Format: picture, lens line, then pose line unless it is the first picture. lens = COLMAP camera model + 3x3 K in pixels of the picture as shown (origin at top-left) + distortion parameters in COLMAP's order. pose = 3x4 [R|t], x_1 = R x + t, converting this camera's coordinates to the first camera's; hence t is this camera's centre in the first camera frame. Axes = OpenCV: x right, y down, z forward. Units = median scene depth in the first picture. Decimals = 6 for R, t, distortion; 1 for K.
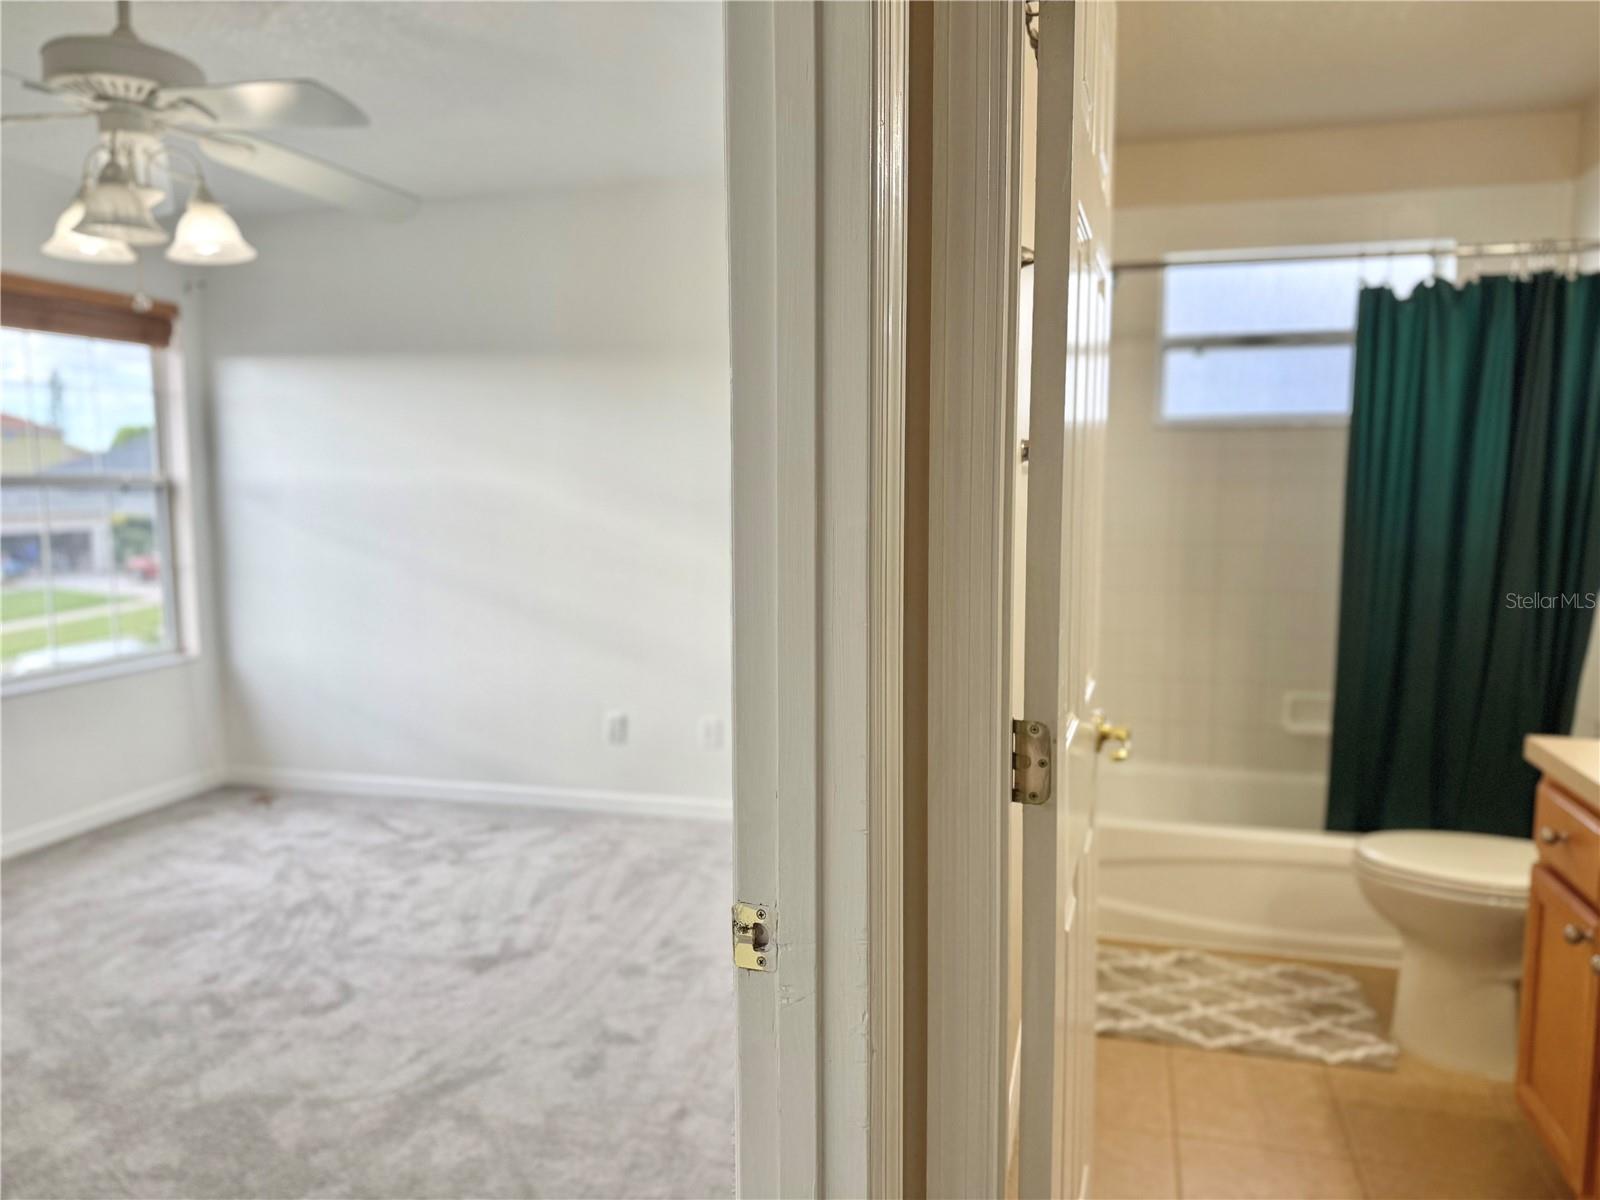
lens RADIAL K [[1132.0, 0, 800.0], [0, 1132.0, 600.0], [0, 0, 1]] dist [0.021976, 0.001863]
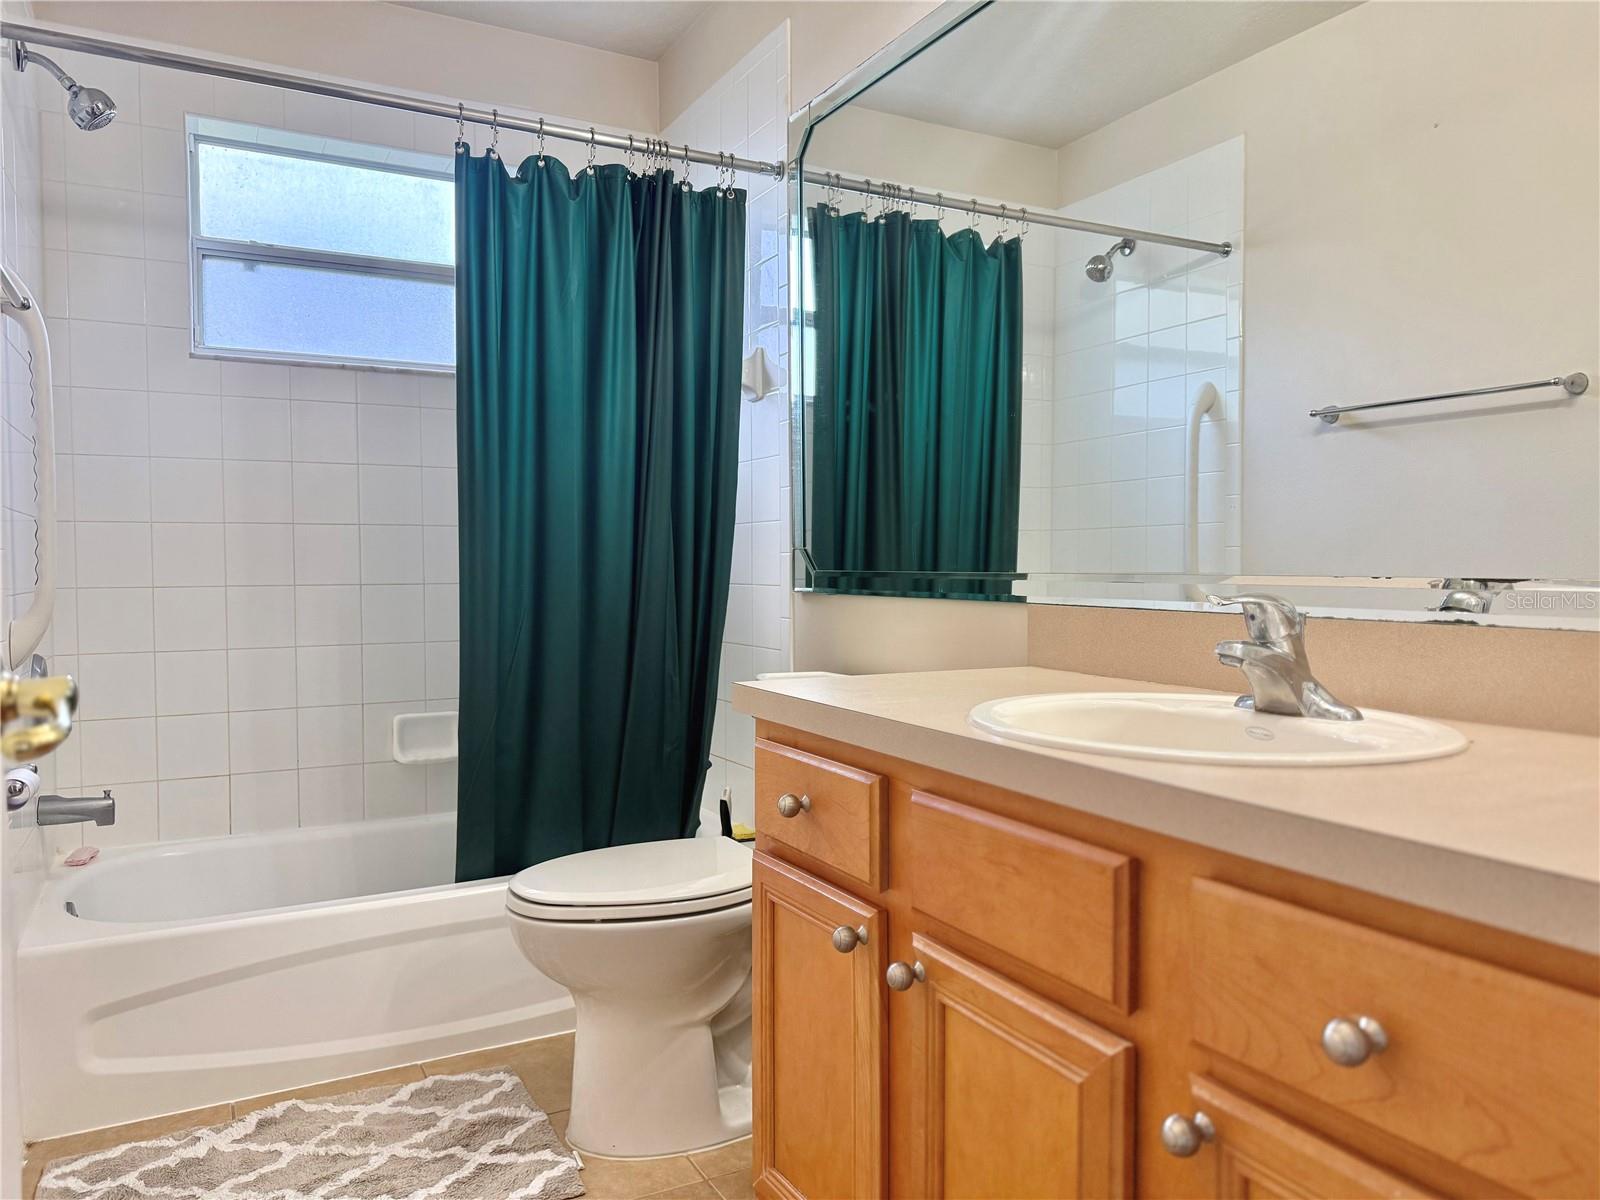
lens RADIAL K [[1154.1, 0, 831.8], [0, 1154.1, 599.3], [0, 0, 1]] dist [0.002692, -0.006387]
pose [[0.710494, -0.023305, 0.703317, 0.117354], [0.075955, 0.996152, -0.043722, 0.077563], [-0.699592, 0.084484, 0.709530, 0.304037]]
